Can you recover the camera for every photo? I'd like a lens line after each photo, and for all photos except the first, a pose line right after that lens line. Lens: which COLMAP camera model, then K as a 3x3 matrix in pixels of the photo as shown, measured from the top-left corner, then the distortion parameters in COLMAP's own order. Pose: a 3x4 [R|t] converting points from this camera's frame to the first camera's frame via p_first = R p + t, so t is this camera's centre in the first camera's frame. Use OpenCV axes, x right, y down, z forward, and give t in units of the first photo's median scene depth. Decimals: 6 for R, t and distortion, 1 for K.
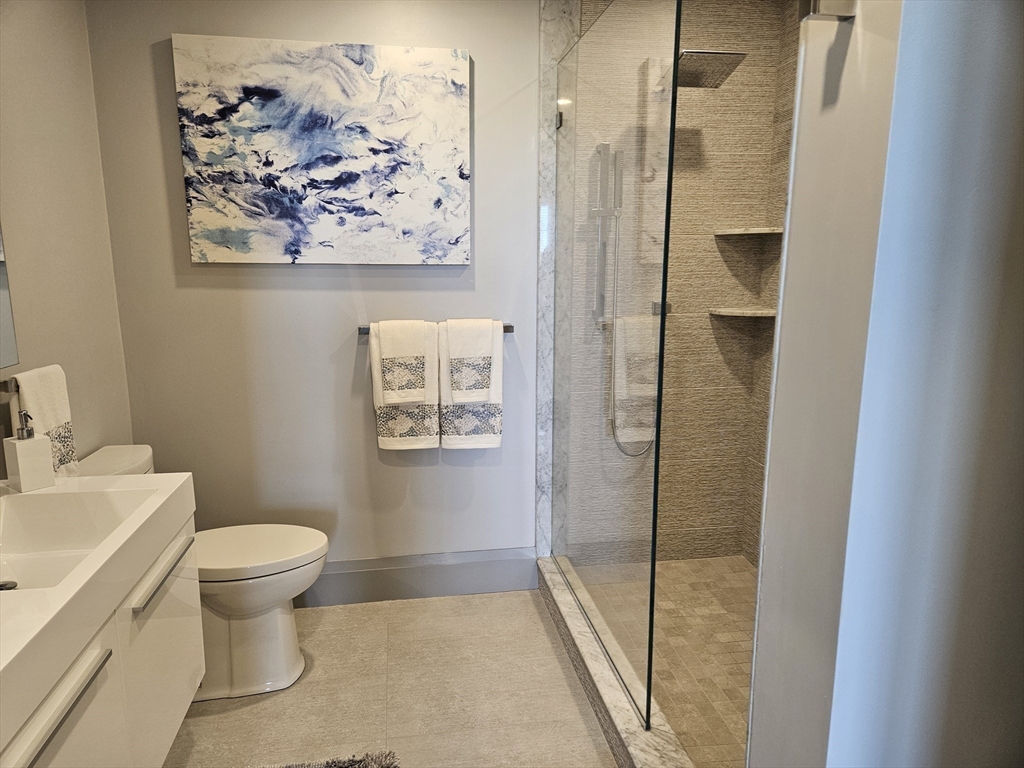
lens RADIAL K [[680.7, 0, 504.3], [0, 680.7, 393.8], [0, 0, 1]] dist [0.056401, -0.042196]
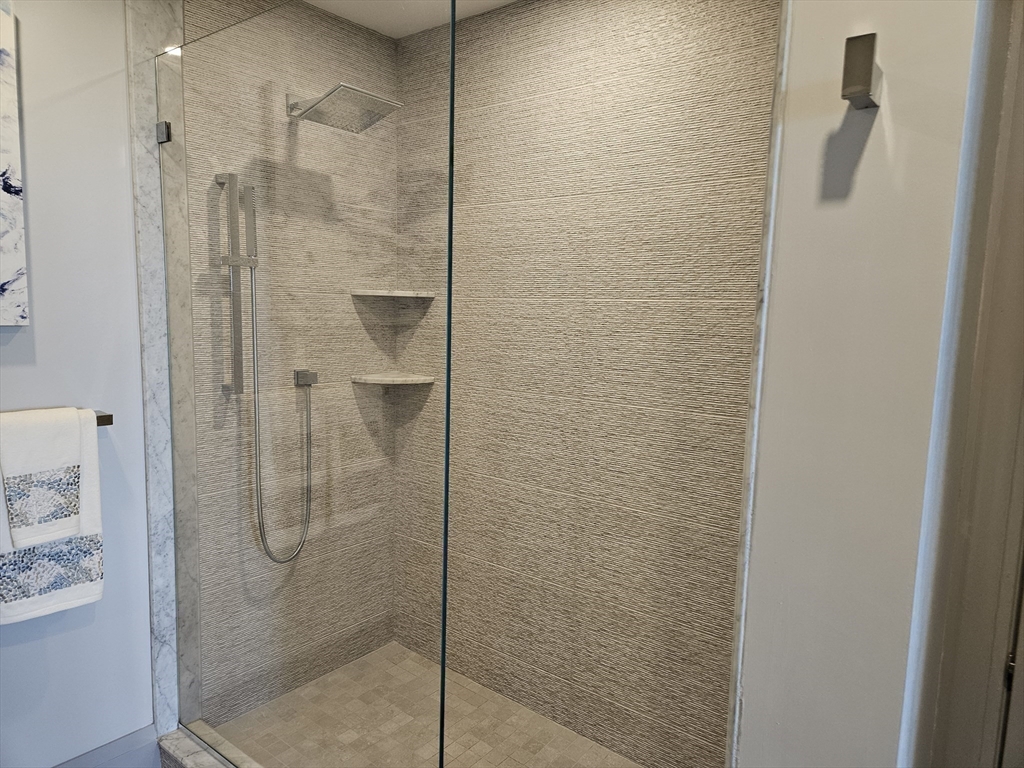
lens RADIAL K [[680.7, 0, 512.7], [0, 680.7, 393.6], [0, 0, 1]] dist [0.056401, -0.042196]
pose [[0.742157, -0.059430, 0.667586, -0.145767], [0.099274, 0.994821, -0.021802, -0.065087], [-0.662833, 0.082454, 0.744213, 0.215995]]
